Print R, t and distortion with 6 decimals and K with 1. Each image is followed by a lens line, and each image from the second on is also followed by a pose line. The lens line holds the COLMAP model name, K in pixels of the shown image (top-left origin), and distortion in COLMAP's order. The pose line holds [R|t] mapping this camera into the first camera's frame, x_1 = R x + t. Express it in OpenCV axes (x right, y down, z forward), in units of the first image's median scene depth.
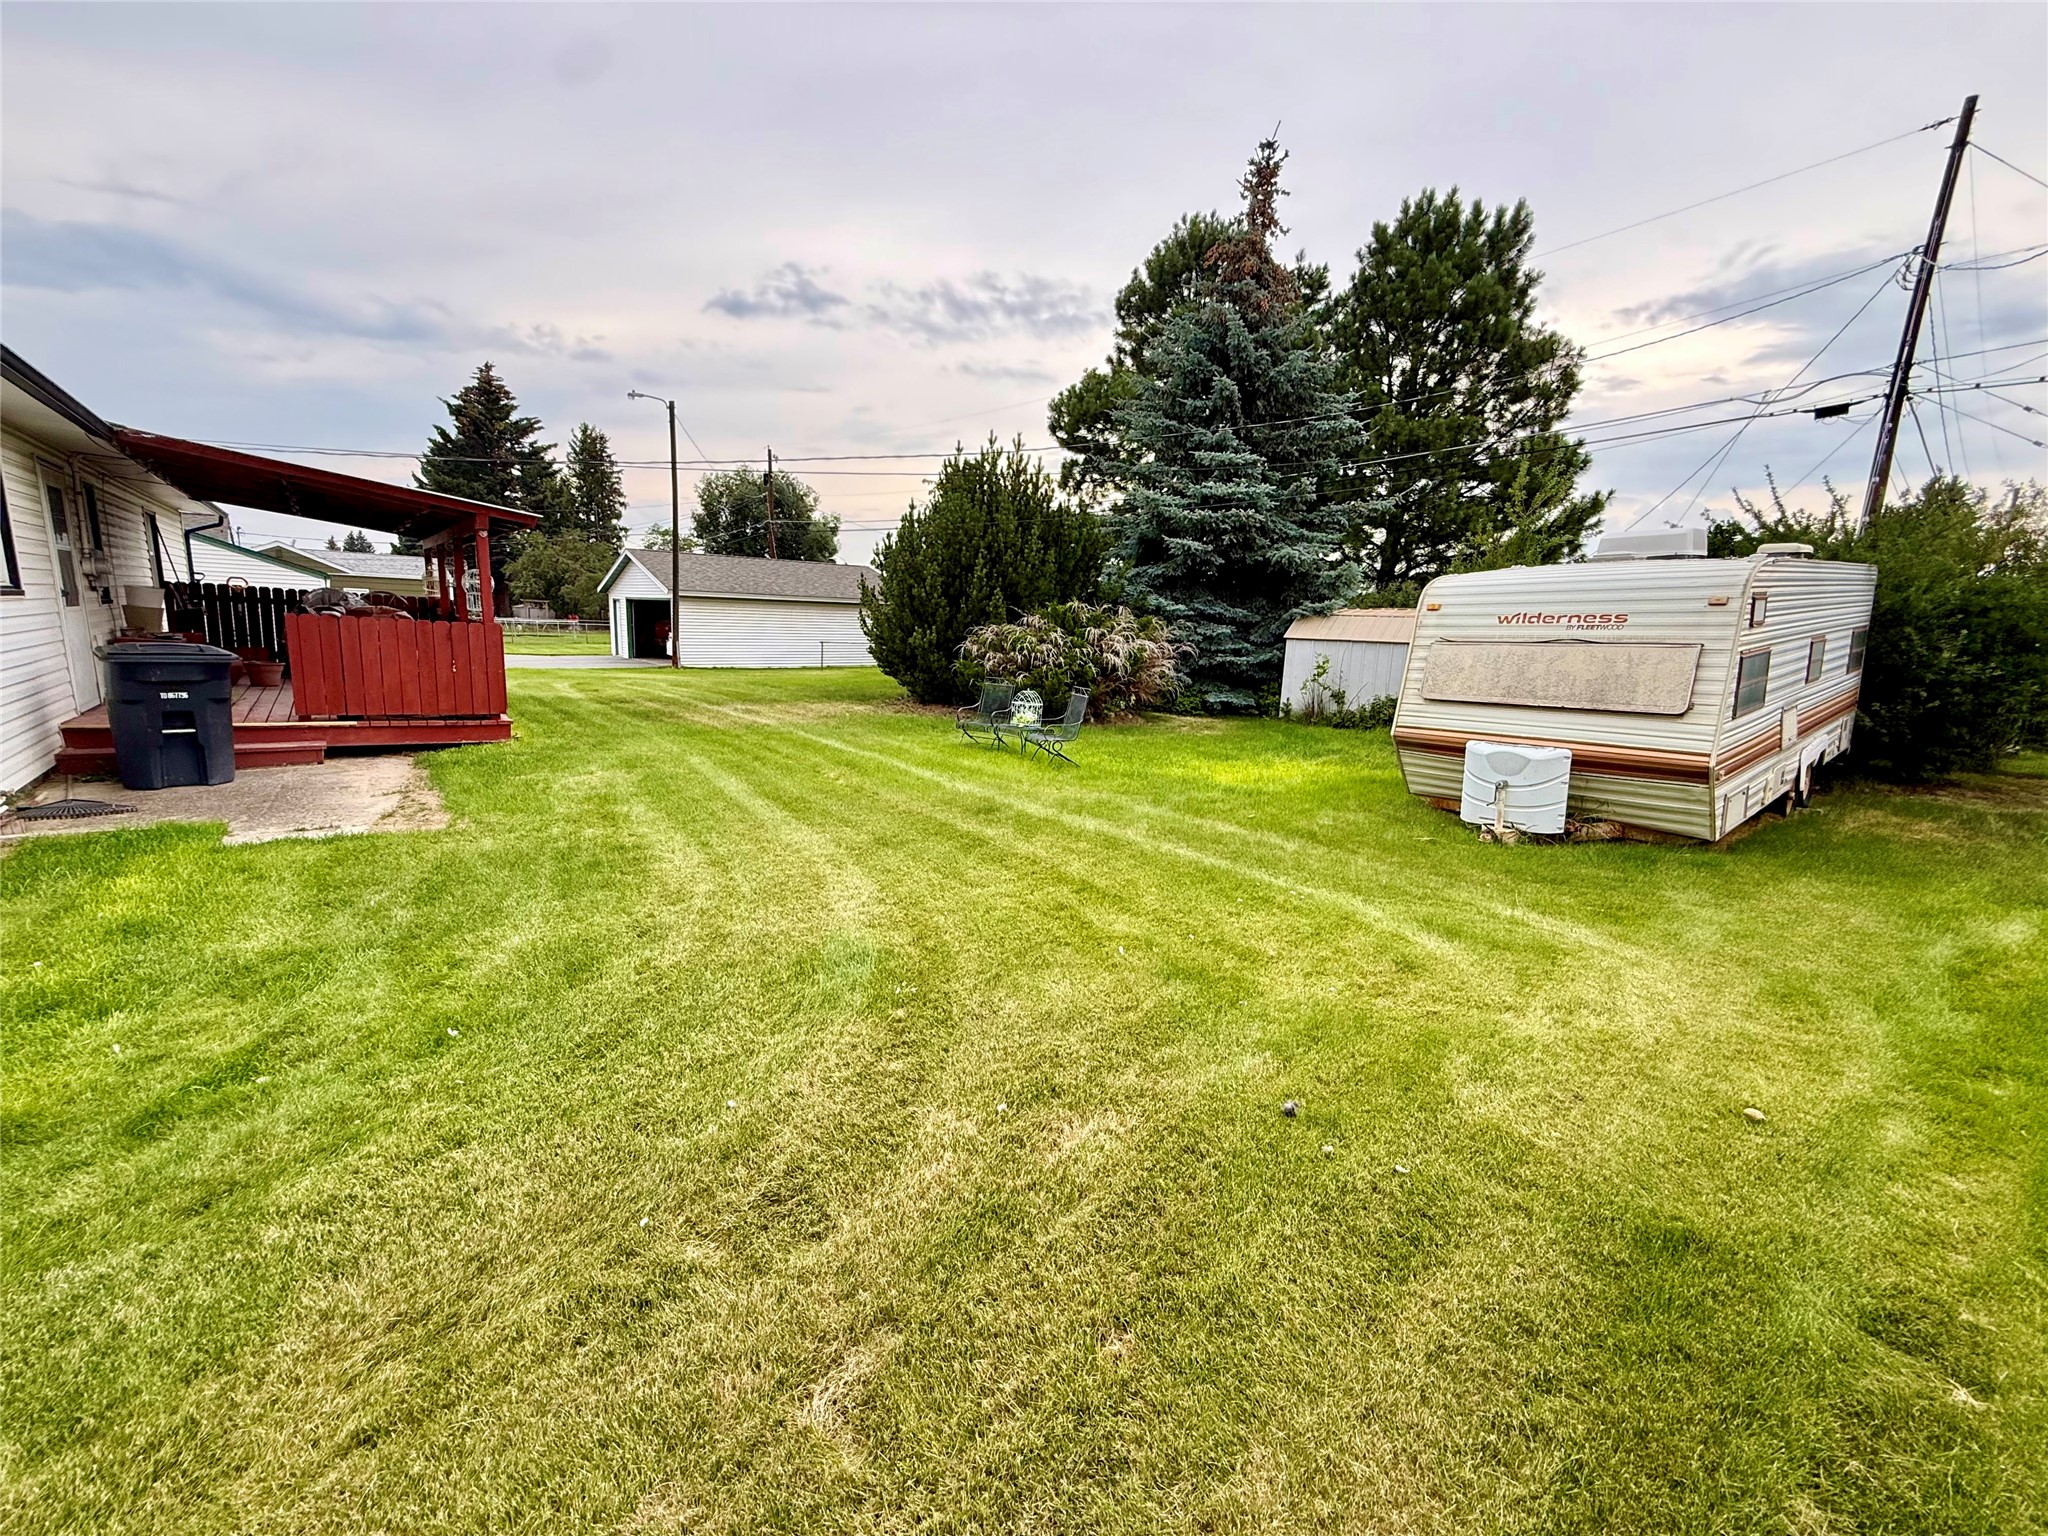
lens RADIAL K [[827.2, 0, 1014.6], [0, 827.2, 769.6], [0, 0, 1]] dist [0.010501, -0.000129]
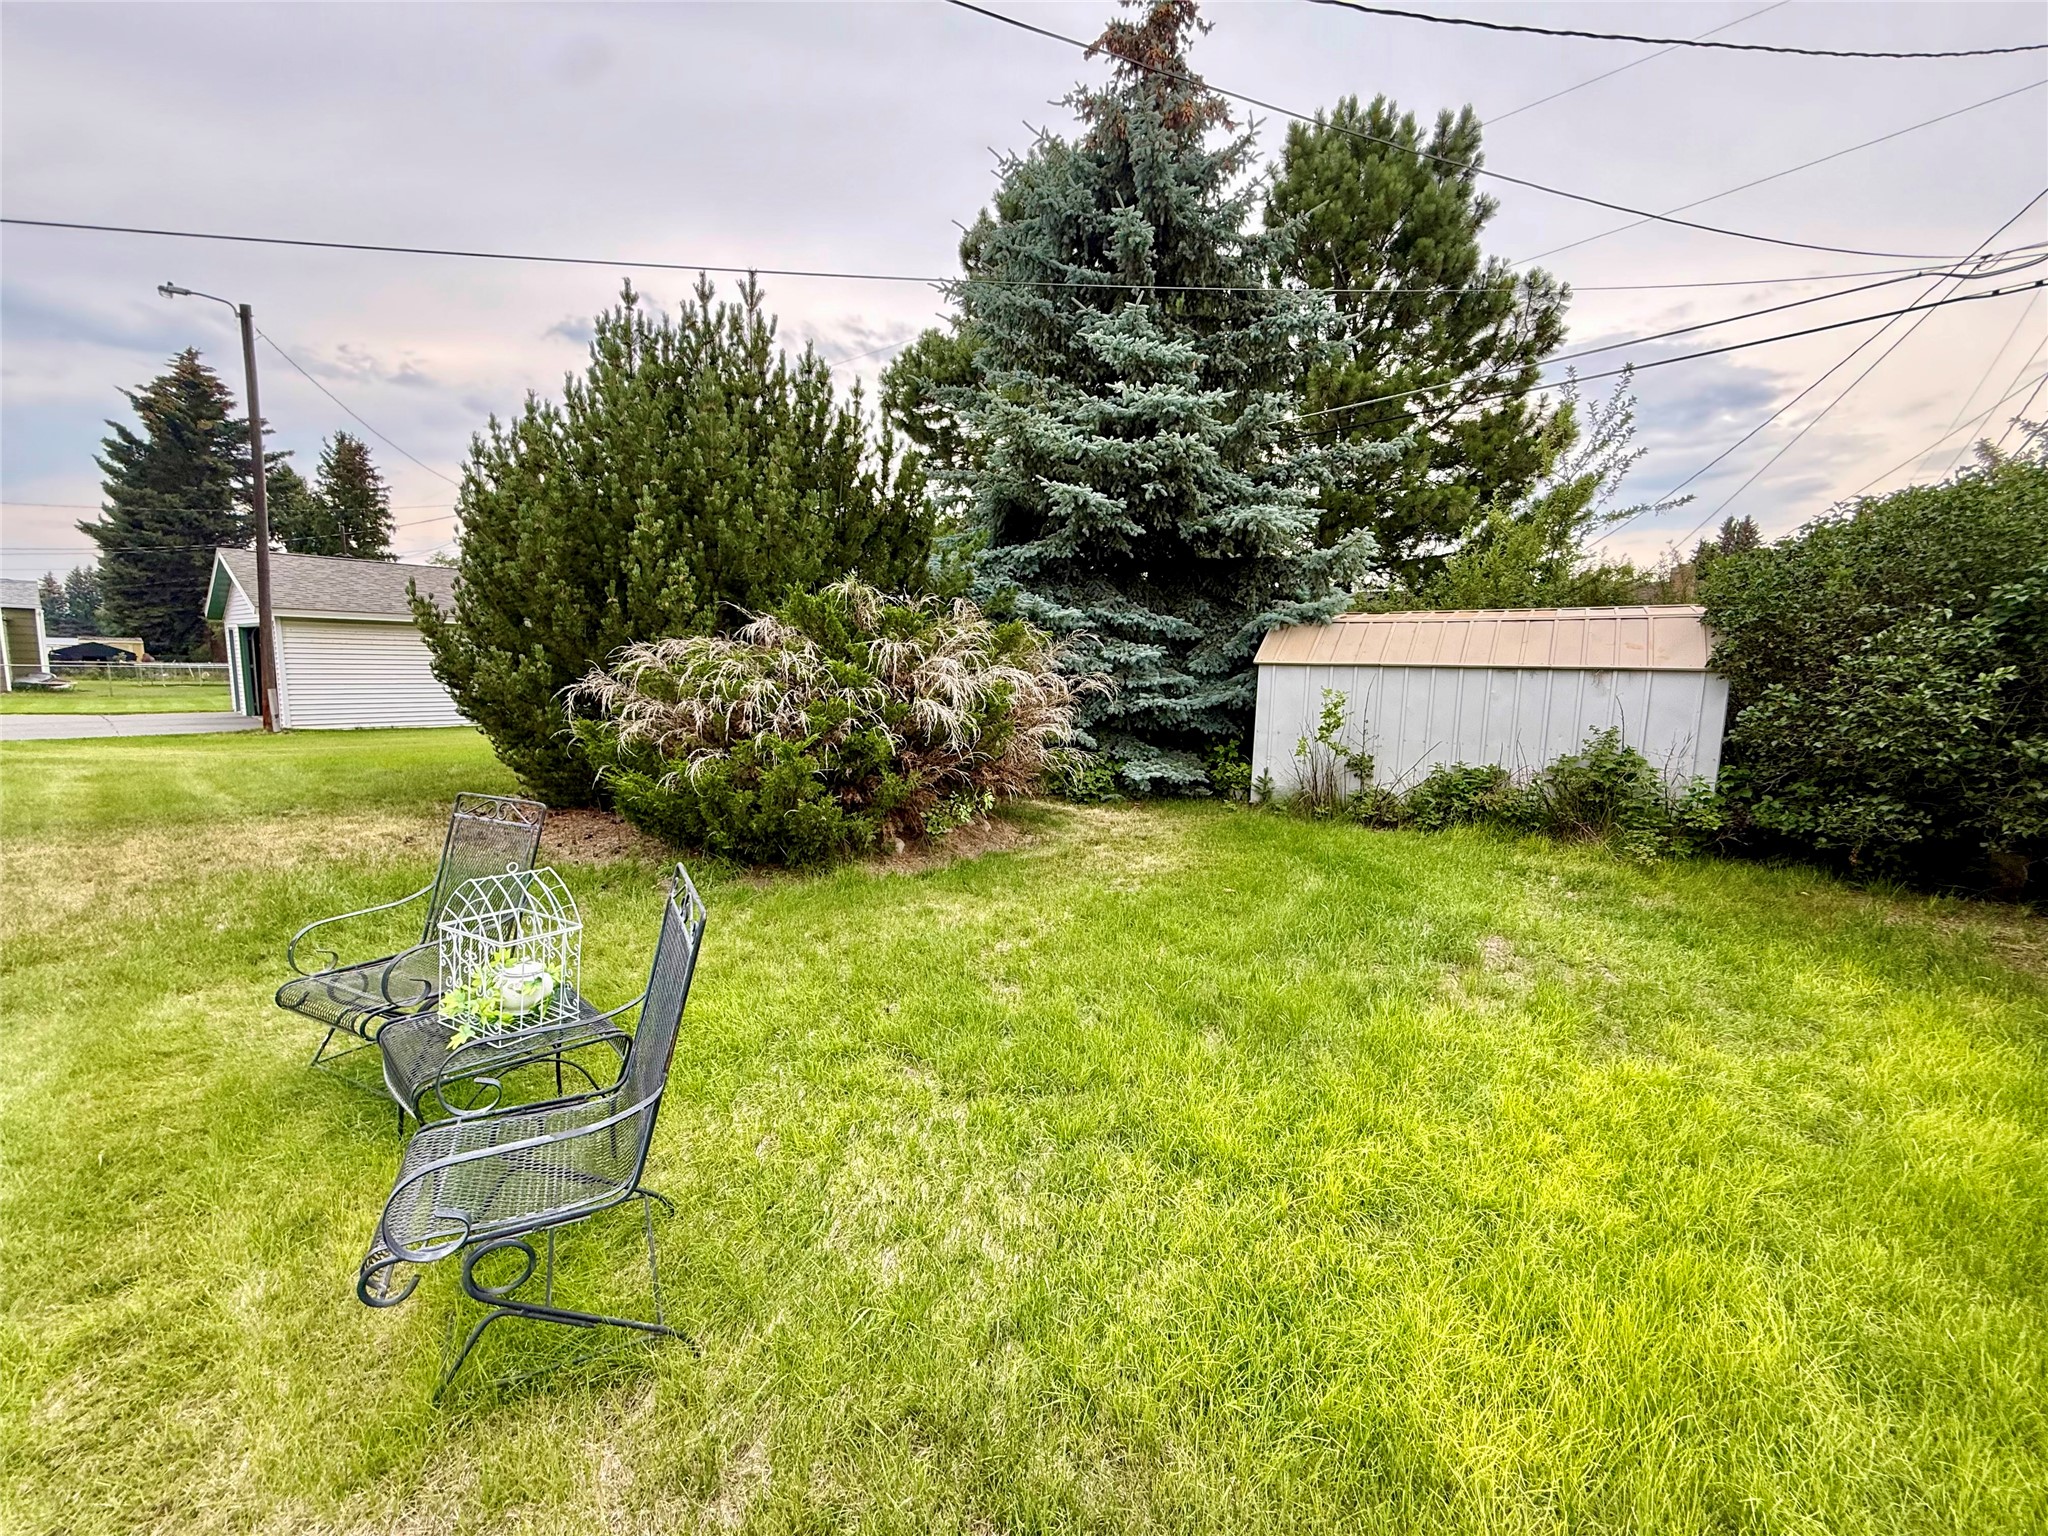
lens RADIAL K [[827.2, 0, 1014.6], [0, 827.2, 769.6], [0, 0, 1]] dist [0.010501, -0.000129]
pose [[0.988328, -0.033281, 0.148663, 0.074023], [0.040390, 0.998168, -0.045057, -0.065548], [-0.146891, 0.050535, 0.987861, 0.454155]]
